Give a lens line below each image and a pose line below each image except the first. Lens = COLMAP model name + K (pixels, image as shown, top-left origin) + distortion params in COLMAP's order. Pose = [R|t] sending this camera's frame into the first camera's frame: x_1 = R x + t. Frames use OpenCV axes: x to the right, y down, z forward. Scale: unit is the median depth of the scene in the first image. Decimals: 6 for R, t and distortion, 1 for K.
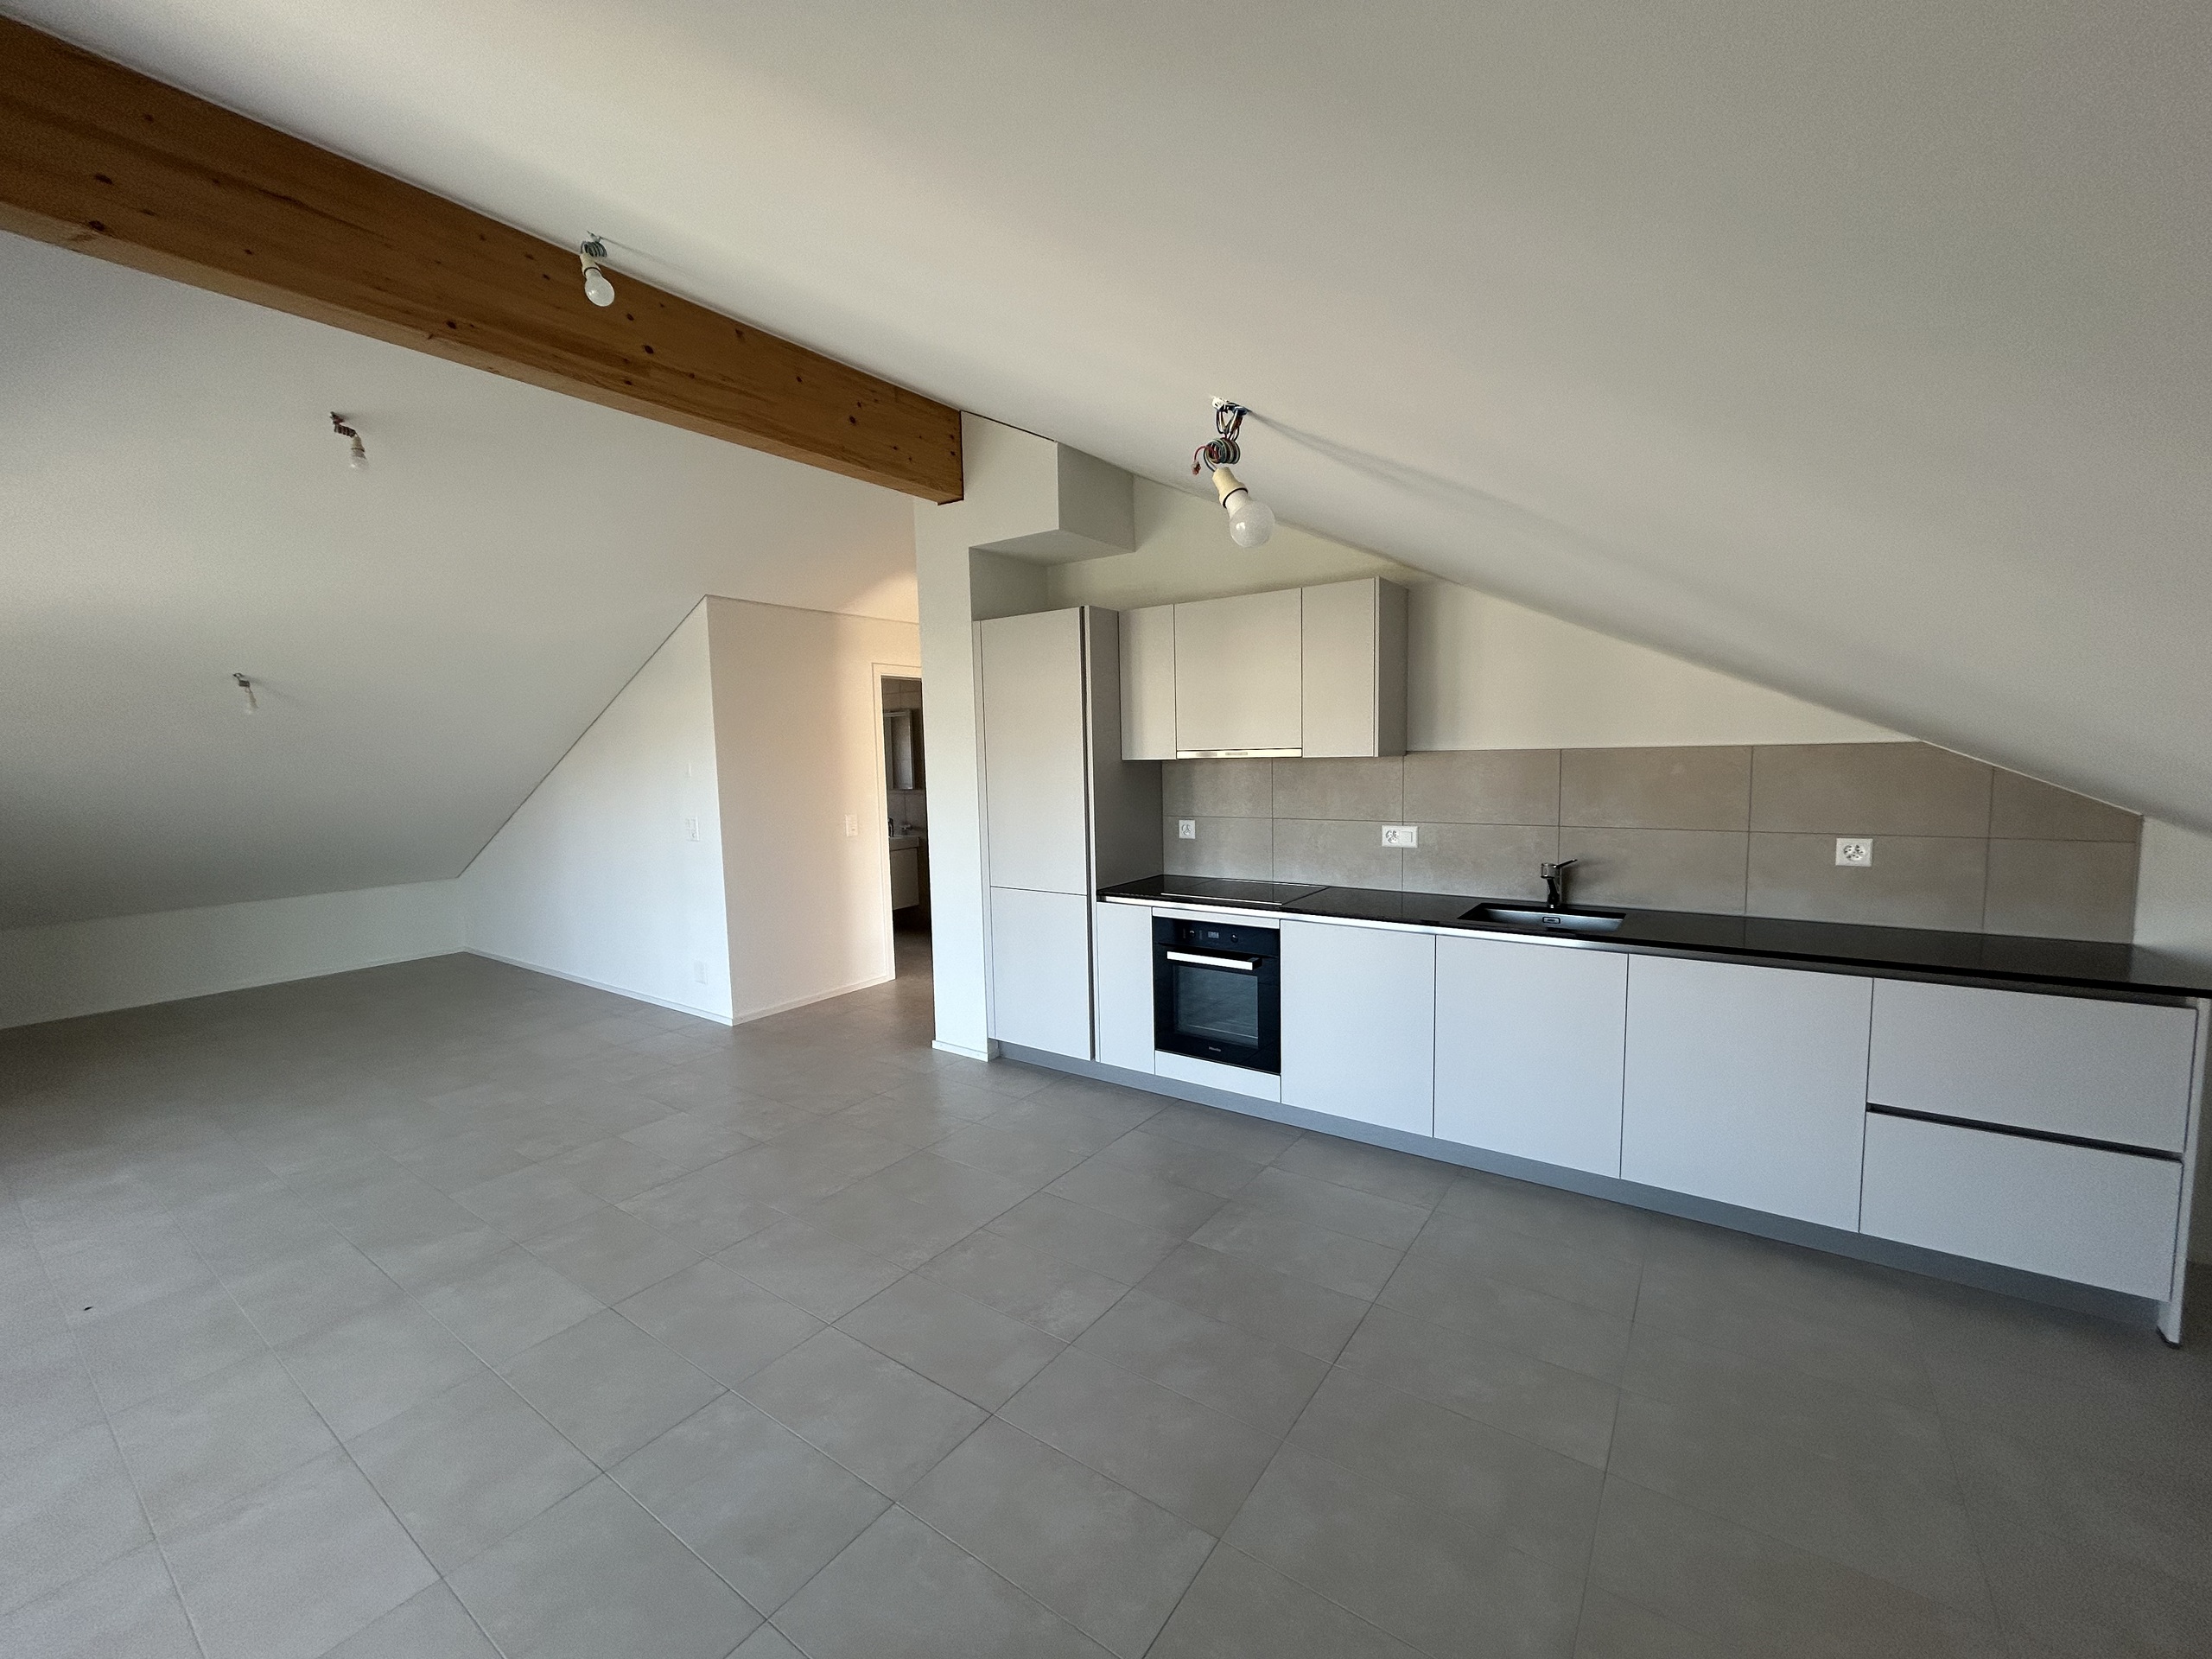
lens RADIAL K [[887.5, 0, 1106.0], [0, 887.5, 829.5], [0, 0, 1]] dist [-0.000073, 0.000071]
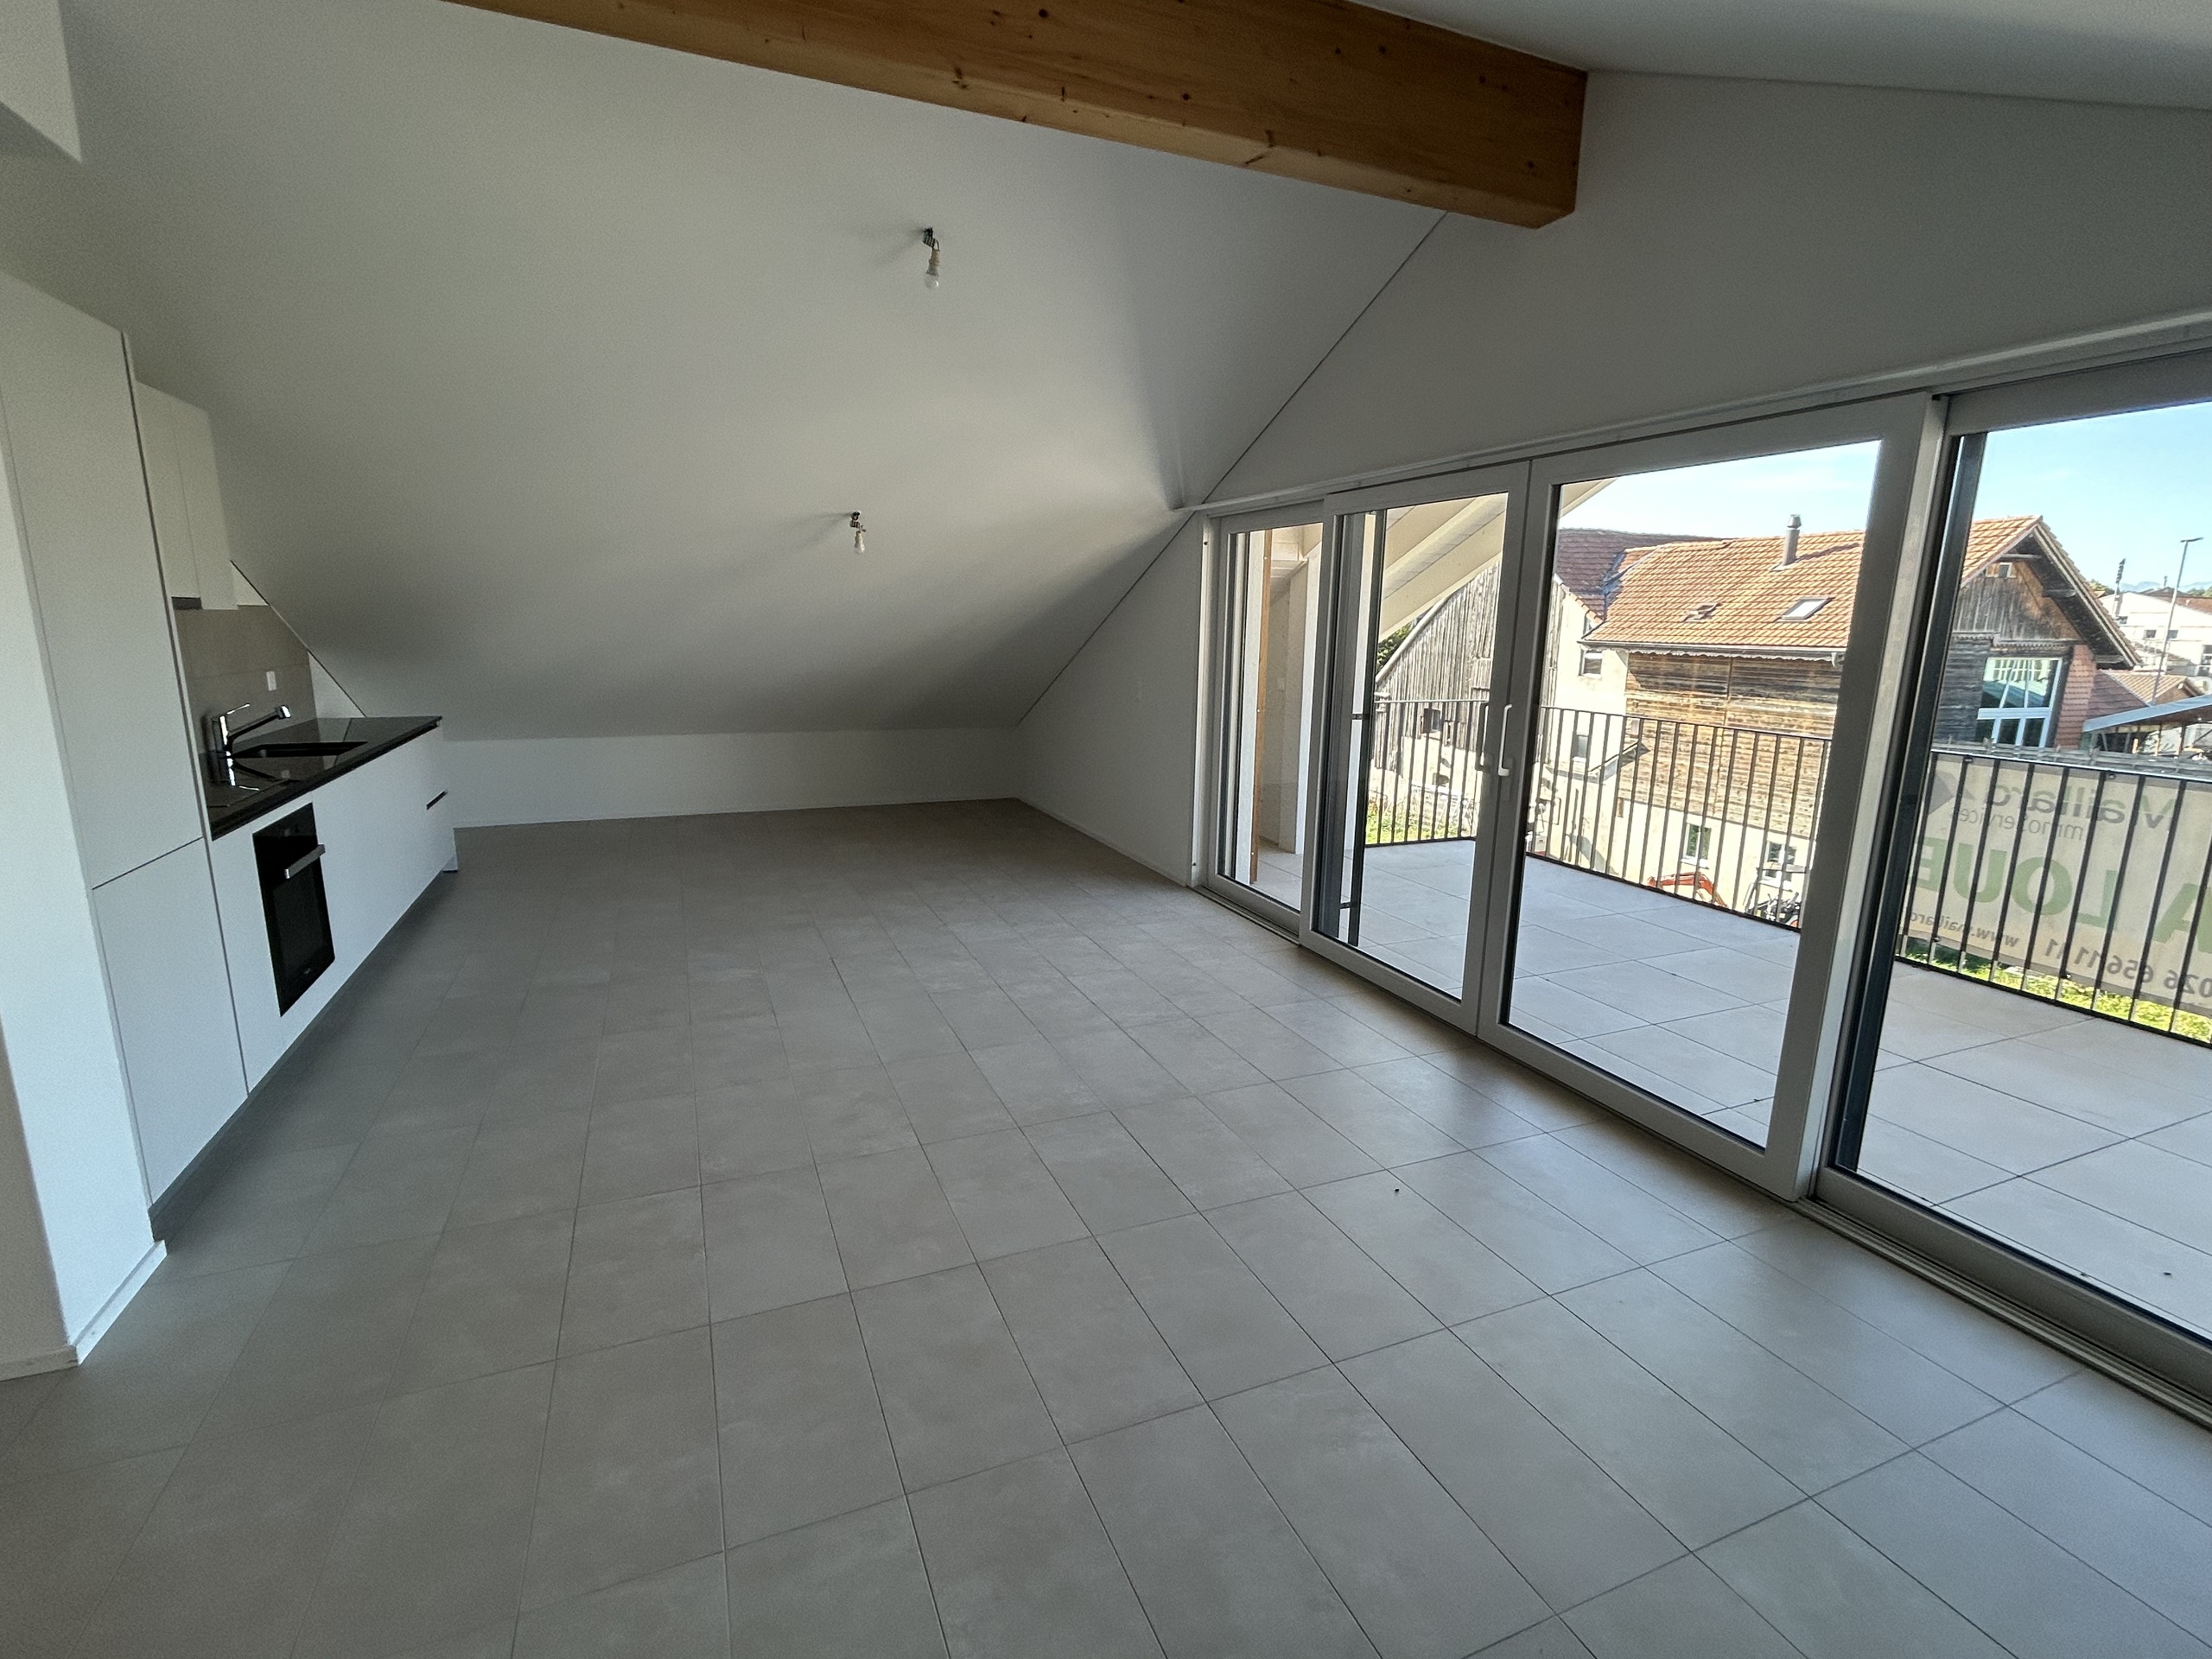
lens RADIAL K [[1024.9, 0, 1106.0], [0, 1024.9, 829.5], [0, 0, 1]] dist [0.000320, 0.000017]
pose [[-0.844402, -0.099156, 0.526453, -1.001721], [0.052359, 0.962740, 0.265310, -0.089949], [-0.533145, 0.251593, -0.807749, 1.364164]]
